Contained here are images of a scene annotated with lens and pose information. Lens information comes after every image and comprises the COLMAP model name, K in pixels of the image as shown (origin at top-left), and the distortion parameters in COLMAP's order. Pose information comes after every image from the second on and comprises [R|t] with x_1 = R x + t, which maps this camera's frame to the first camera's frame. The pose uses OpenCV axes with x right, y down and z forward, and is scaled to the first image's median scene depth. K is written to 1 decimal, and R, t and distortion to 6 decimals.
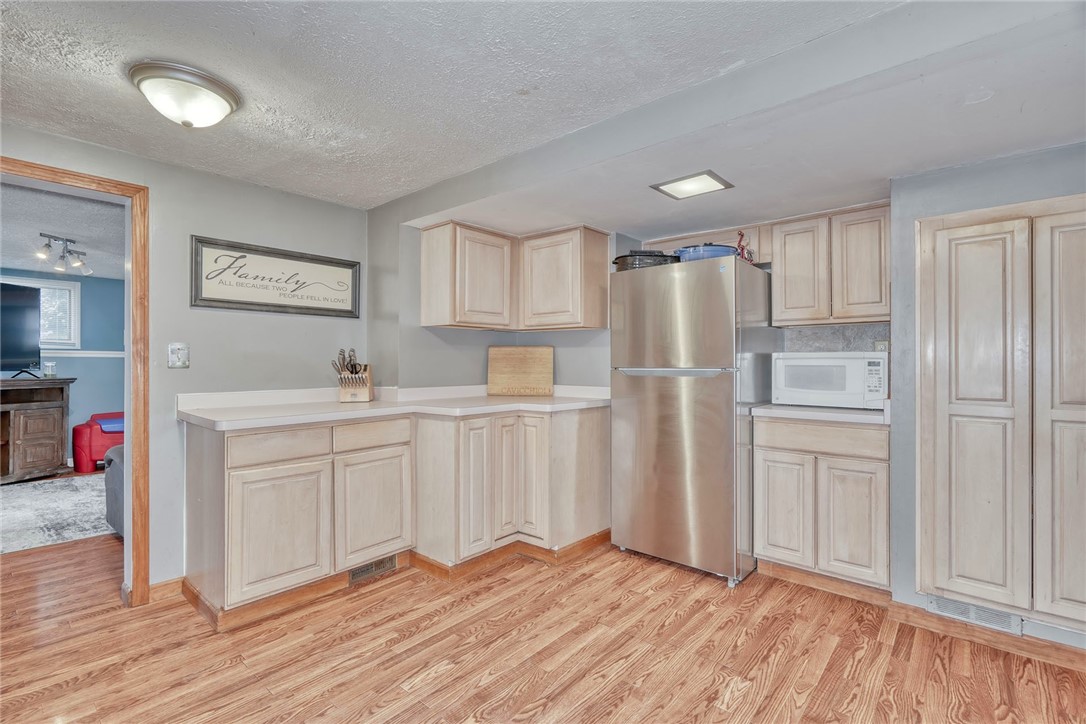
lens RADIAL K [[499.9, 0, 540.8], [0, 499.9, 361.1], [0, 0, 1]] dist [-0.007430, 0.004612]
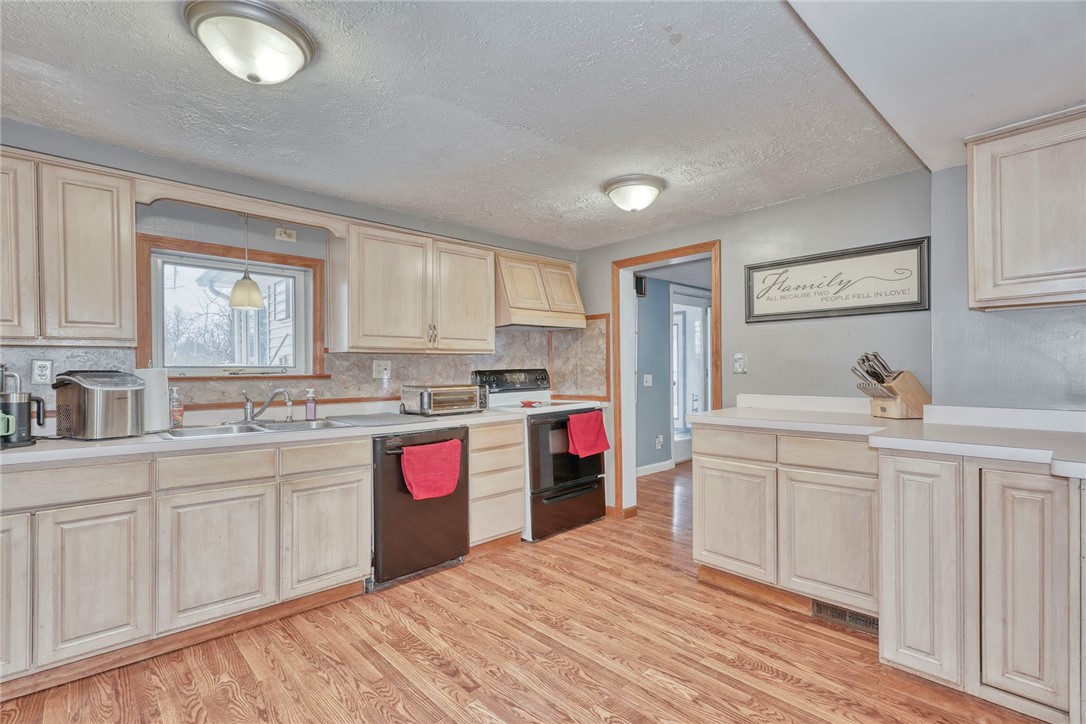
lens RADIAL K [[499.9, 0, 537.7], [0, 499.9, 370.0], [0, 0, 1]] dist [-0.007430, 0.004612]
pose [[-0.111459, 0.003779, -0.993762, 0.494981], [0.009709, 0.999949, 0.002714, -0.002789], [0.993722, -0.009346, -0.111490, 0.532012]]
